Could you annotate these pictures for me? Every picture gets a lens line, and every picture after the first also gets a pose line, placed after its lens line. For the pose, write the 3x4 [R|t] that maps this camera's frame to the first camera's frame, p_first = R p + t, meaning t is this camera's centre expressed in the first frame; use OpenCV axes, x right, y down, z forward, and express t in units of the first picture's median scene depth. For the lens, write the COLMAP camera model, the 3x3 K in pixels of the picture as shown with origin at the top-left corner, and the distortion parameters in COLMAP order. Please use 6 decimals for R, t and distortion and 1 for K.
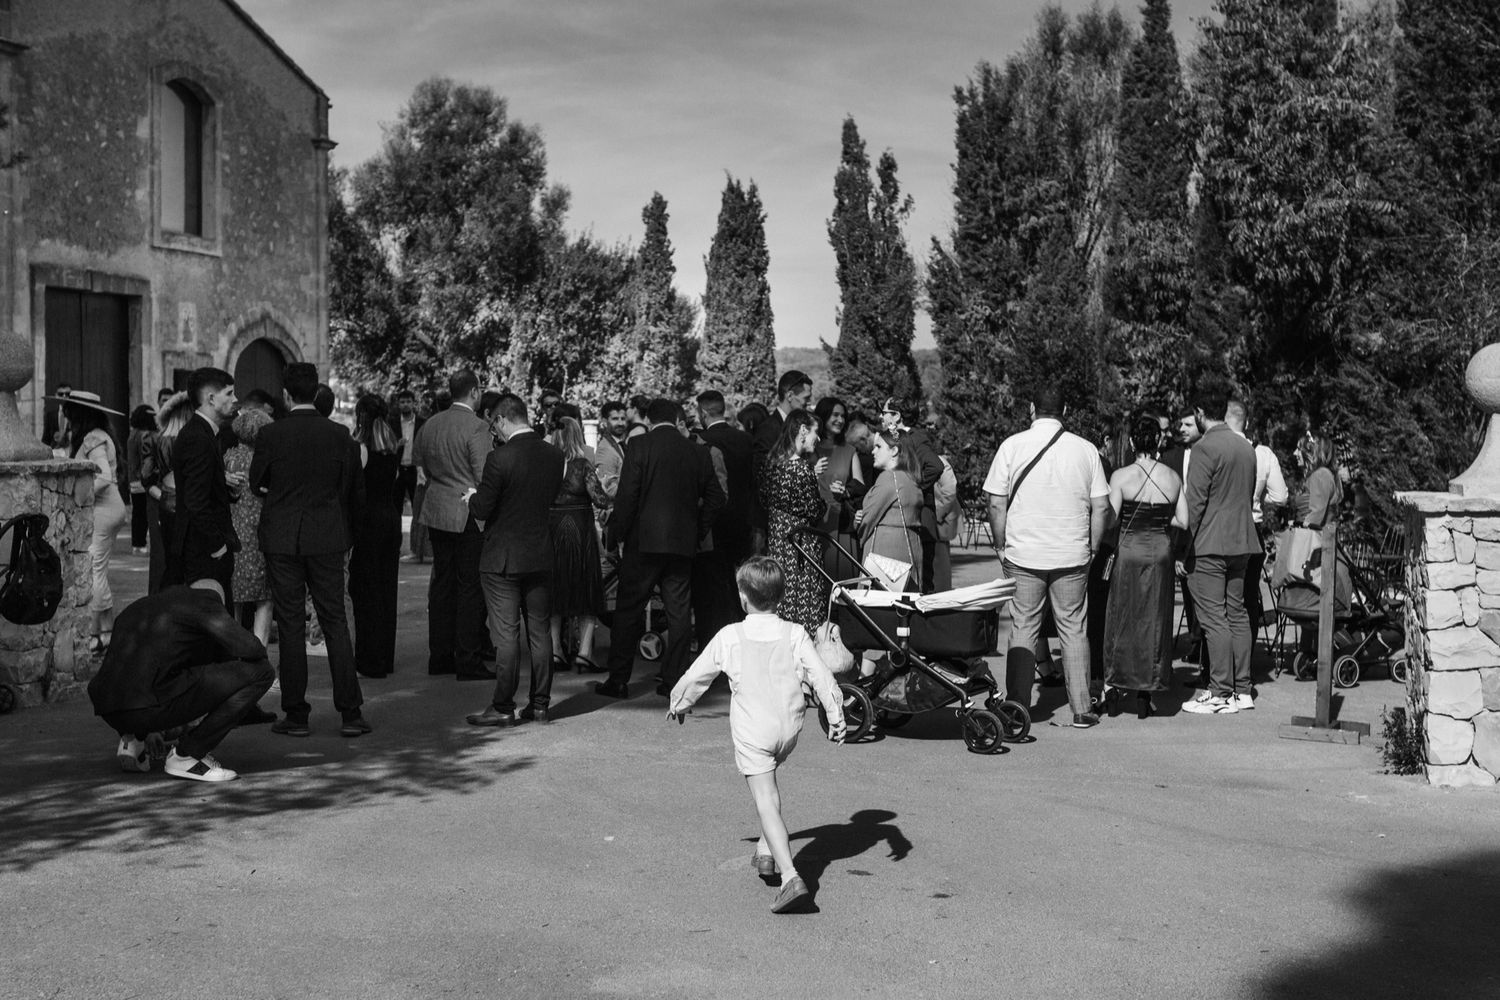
lens RADIAL K [[1815.6, 0, 750.0], [0, 1815.6, 500.0], [0, 0, 1]] dist [-0.183658, 0.240725]
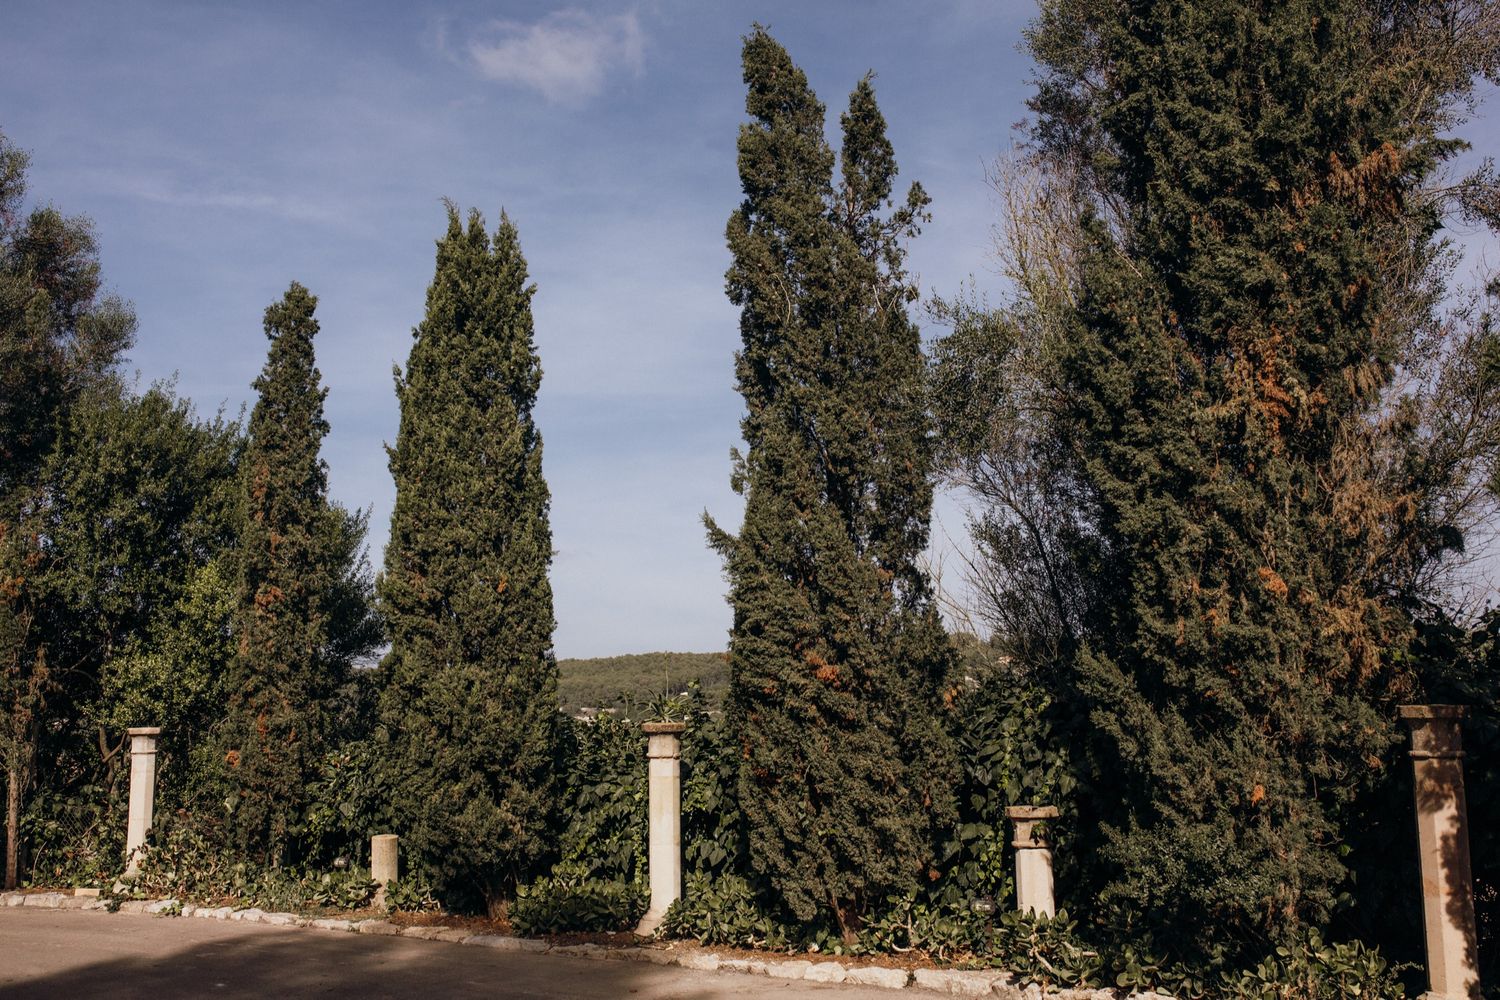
lens RADIAL K [[1315.6, 0, 748.1], [0, 1315.6, 504.6], [0, 0, 1]] dist [-0.051181, -0.004680]
pose [[0.961028, 0.026002, 0.275226, -0.030680], [0.029972, 0.979899, -0.197229, -0.031916], [-0.274822, 0.197792, 0.940931, 0.675182]]
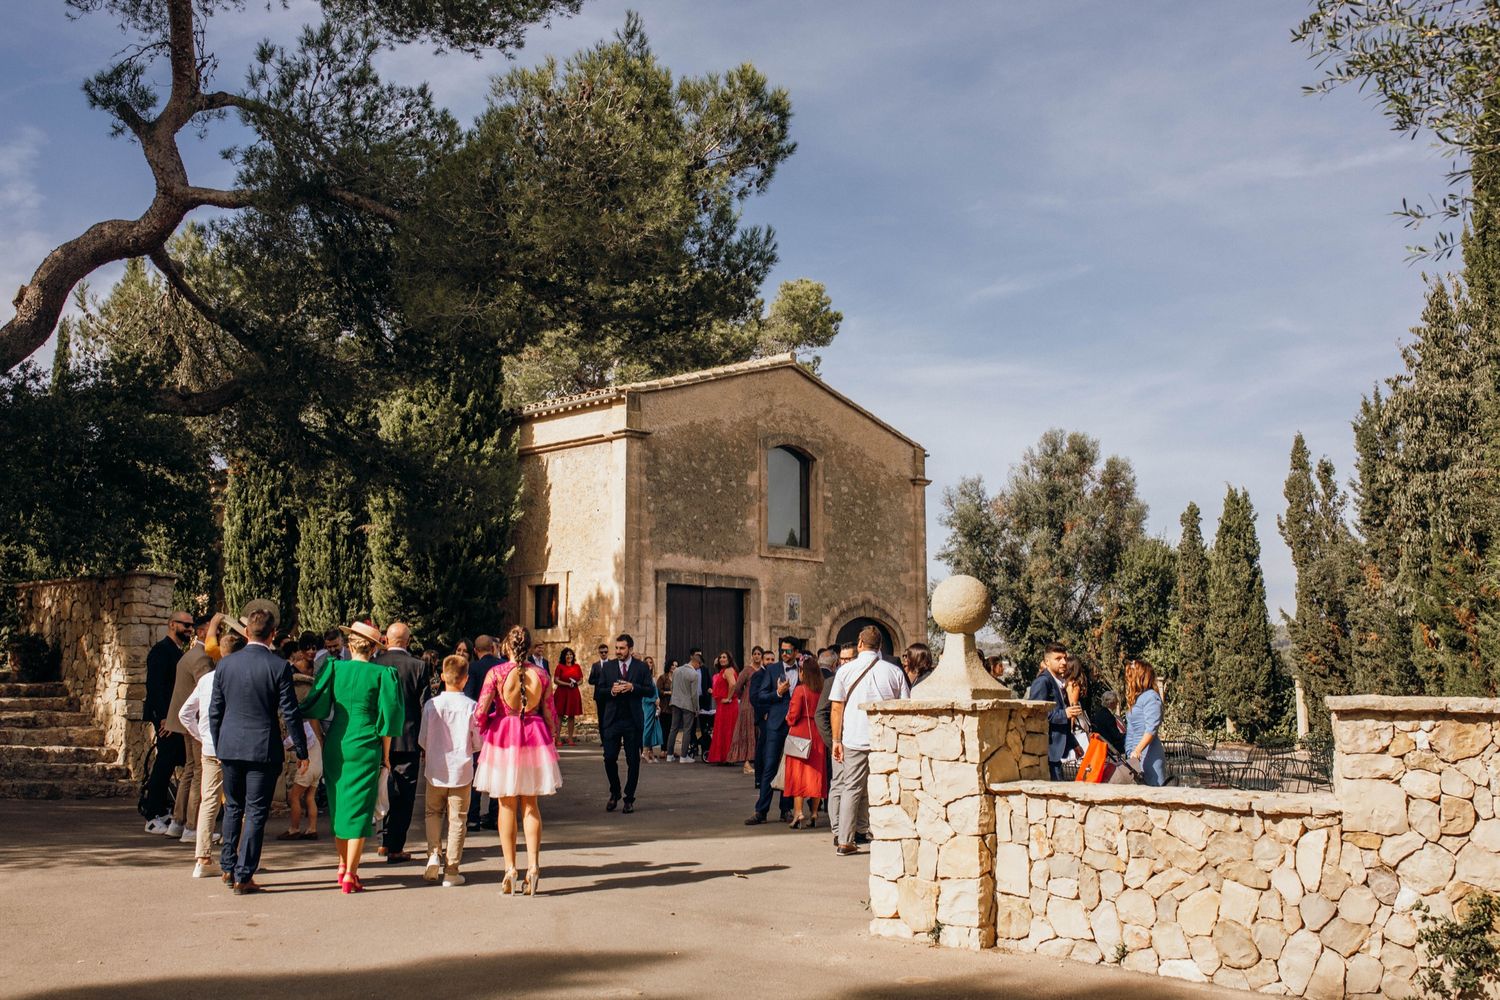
lens RADIAL K [[1348.8, 0, 842.2], [0, 1348.8, 500.8], [0, 0, 1]] dist [-0.013575, -0.008501]
pose [[0.877924, -0.063303, -0.474596, 0.206678], [-0.023487, 0.984334, -0.174741, 0.006918], [0.478223, 0.164557, 0.862684, 0.032028]]
